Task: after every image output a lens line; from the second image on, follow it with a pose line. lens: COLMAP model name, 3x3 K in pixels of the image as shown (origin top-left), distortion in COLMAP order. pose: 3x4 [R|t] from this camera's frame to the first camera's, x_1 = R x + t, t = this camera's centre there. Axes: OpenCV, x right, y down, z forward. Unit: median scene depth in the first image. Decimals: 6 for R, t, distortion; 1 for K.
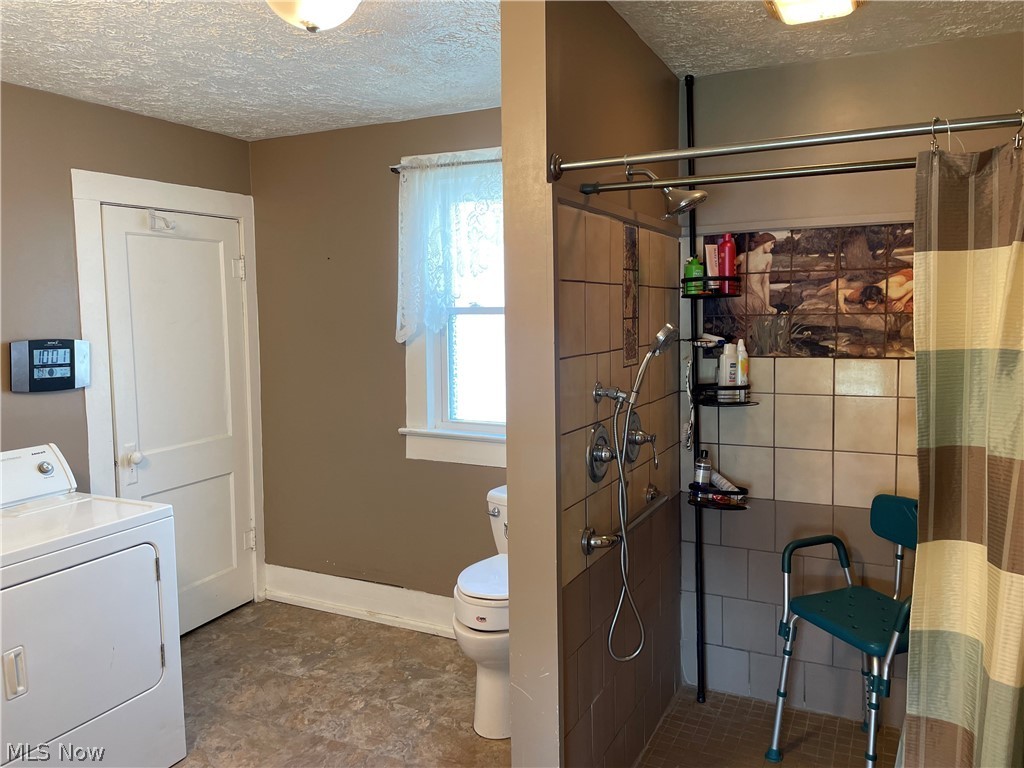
lens RADIAL K [[769.1, 0, 511.6], [0, 769.1, 380.7], [0, 0, 1]] dist [0.086010, -0.109798]
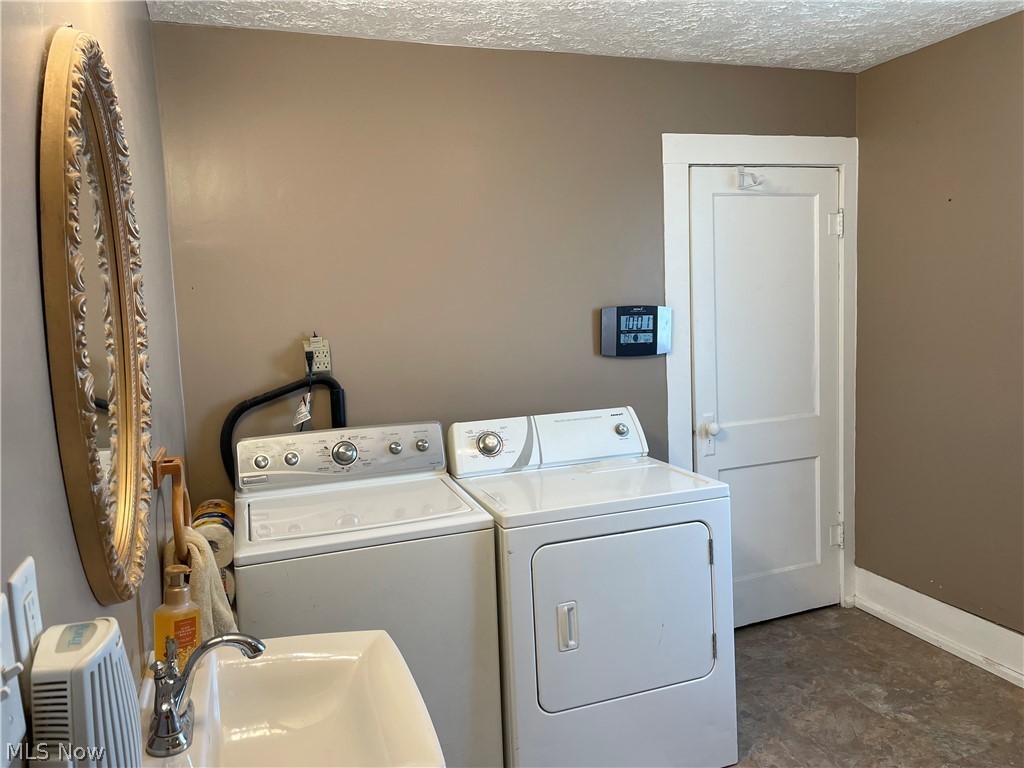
lens RADIAL K [[769.1, 0, 524.8], [0, 769.1, 374.9], [0, 0, 1]] dist [0.086010, -0.109798]
pose [[0.724128, 0.049308, -0.687900, 0.005440], [-0.035614, 0.998784, 0.034103, 0.007962], [0.688745, -0.000196, 0.725004, 0.151106]]
